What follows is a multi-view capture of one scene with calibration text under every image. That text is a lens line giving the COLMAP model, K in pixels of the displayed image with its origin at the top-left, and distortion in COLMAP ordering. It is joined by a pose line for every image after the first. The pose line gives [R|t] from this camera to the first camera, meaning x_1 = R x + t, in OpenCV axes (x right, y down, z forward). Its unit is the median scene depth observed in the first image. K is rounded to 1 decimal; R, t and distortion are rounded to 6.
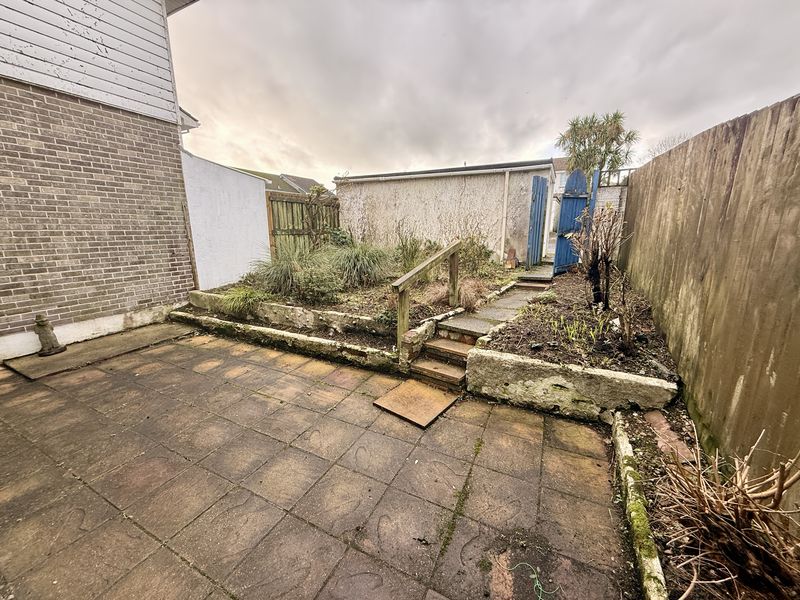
lens RADIAL K [[316.3, 0, 398.3], [0, 316.3, 297.6], [0, 0, 1]] dist [0.000266, -0.000148]
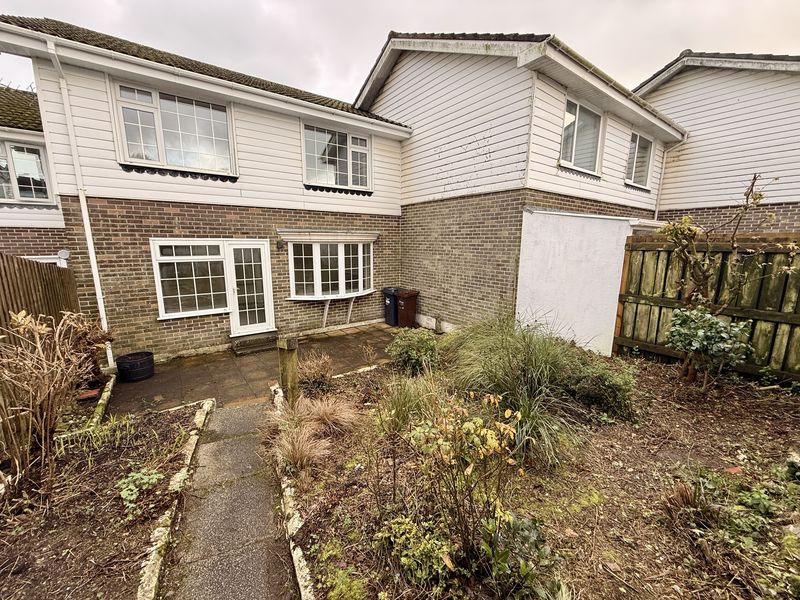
lens RADIAL K [[316.3, 0, 399.1], [0, 316.3, 298.3], [0, 0, 1]] dist [0.000266, -0.000148]
pose [[-0.459068, 0.154432, -0.874876, 0.655180], [-0.199390, 0.941742, 0.270859, -0.488277], [0.865737, 0.298785, -0.401531, 1.455267]]
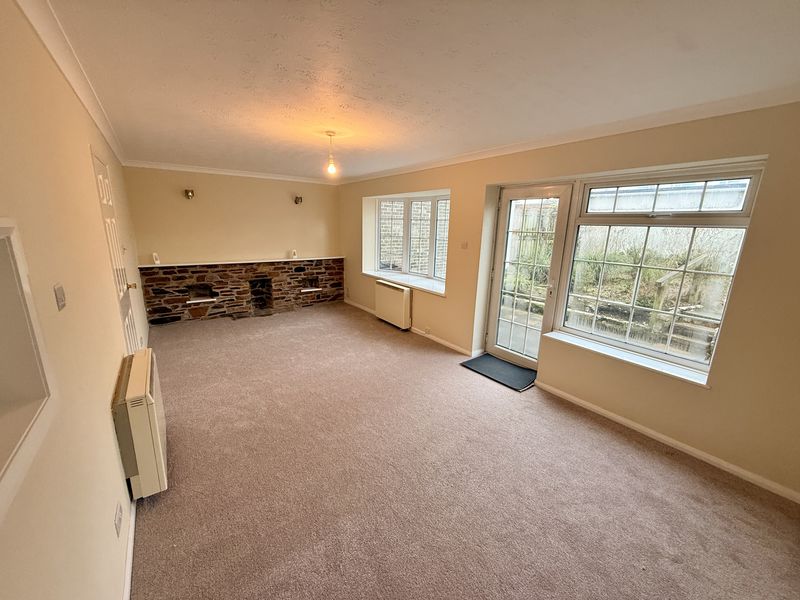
lens RADIAL K [[316.3, 0, 398.5], [0, 316.3, 299.6], [0, 0, 1]] dist [0.000266, -0.000148]
pose [[0.895123, 0.122608, -0.428627, -0.378357], [-0.120301, 0.992202, 0.032587, 0.121901], [0.429281, 0.022395, 0.902893, -0.759467]]
